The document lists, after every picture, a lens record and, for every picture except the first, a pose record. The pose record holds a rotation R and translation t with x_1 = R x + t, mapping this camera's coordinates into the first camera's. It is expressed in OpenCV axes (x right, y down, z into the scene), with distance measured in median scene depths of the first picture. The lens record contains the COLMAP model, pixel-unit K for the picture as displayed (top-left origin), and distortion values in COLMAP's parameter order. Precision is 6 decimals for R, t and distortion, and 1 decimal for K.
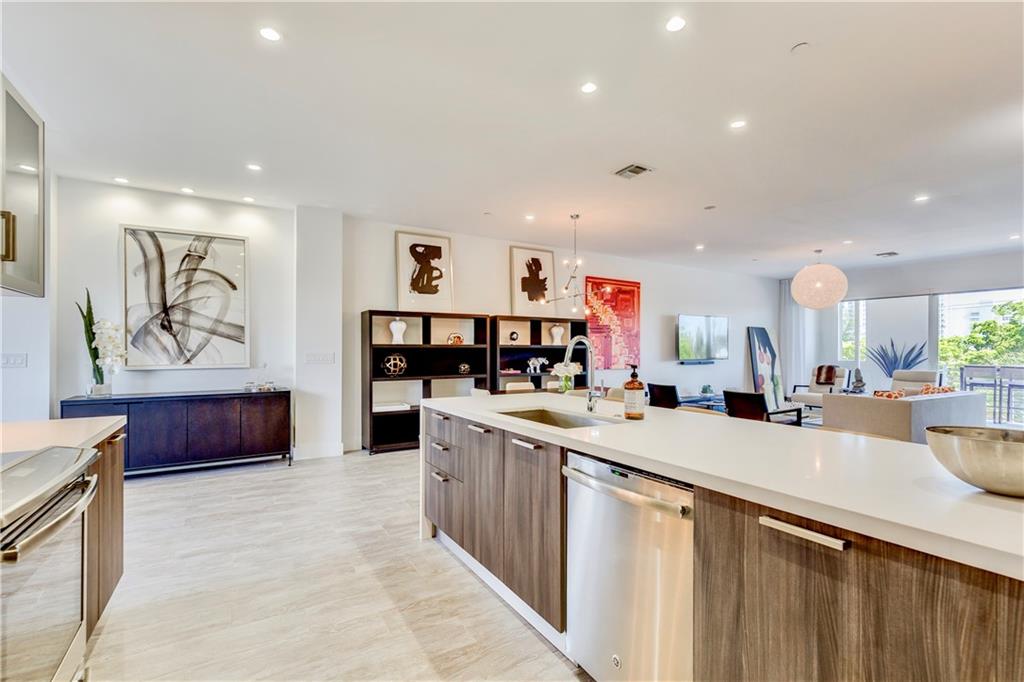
lens RADIAL K [[466.4, 0, 514.3], [0, 466.4, 351.3], [0, 0, 1]] dist [0.010015, -0.002788]
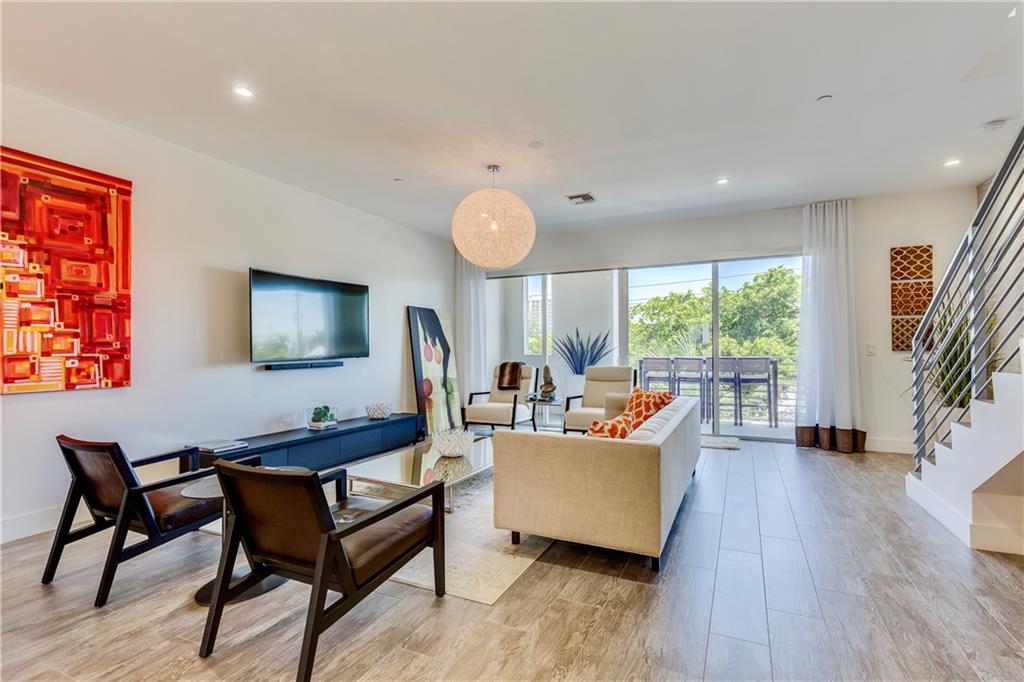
lens RADIAL K [[466.4, 0, 535.0], [0, 466.4, 341.5], [0, 0, 1]] dist [0.010015, -0.002788]
pose [[0.816944, -0.004518, 0.576699, 0.415172], [0.012595, 0.999871, -0.010010, 0.008328], [-0.576579, 0.015441, 0.816896, 0.573831]]
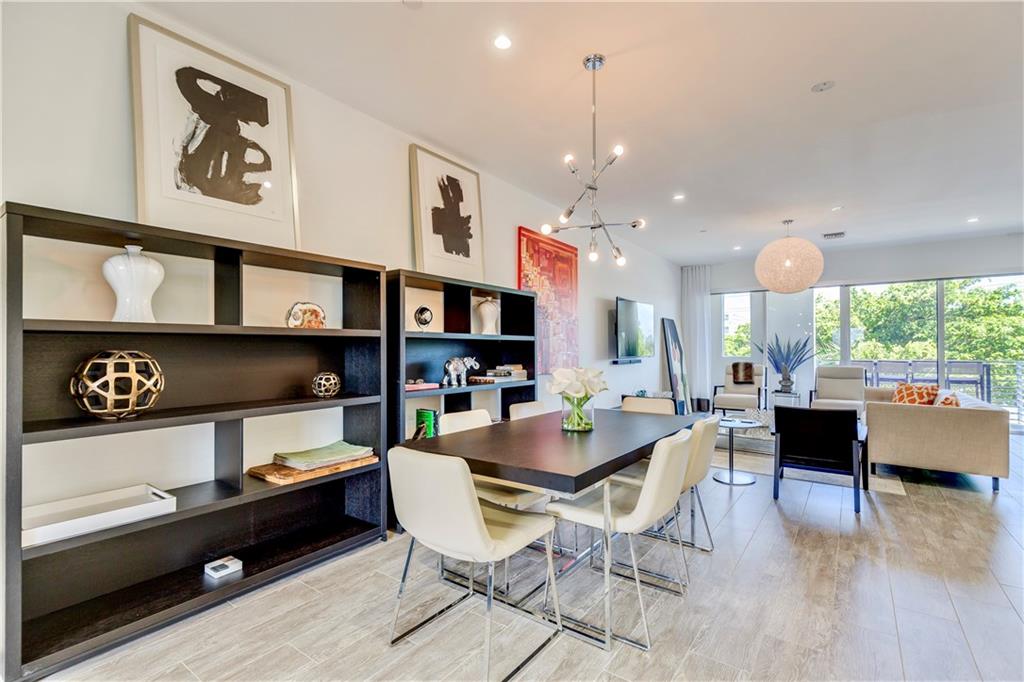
lens RADIAL K [[466.4, 0, 518.8], [0, 466.4, 341.6], [0, 0, 1]] dist [0.010015, -0.002788]
pose [[0.915929, 0.002308, 0.401334, -0.115670], [0.004706, 0.999853, -0.016489, 0.004856], [-0.401313, 0.016991, 0.915783, 0.514165]]
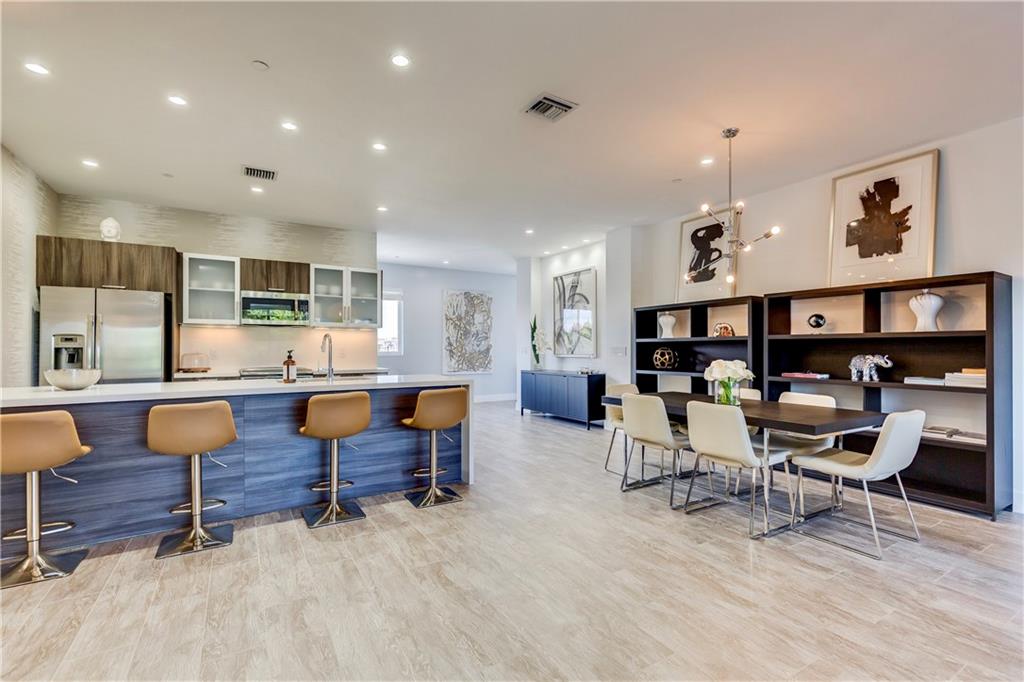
lens RADIAL K [[466.4, 0, 512.1], [0, 466.4, 339.6], [0, 0, 1]] dist [0.010015, -0.002788]
pose [[-0.003187, -0.021461, -0.999765, 0.675319], [-0.002413, 0.999767, -0.021453, 0.008614], [0.999992, 0.002344, -0.003238, 0.609063]]
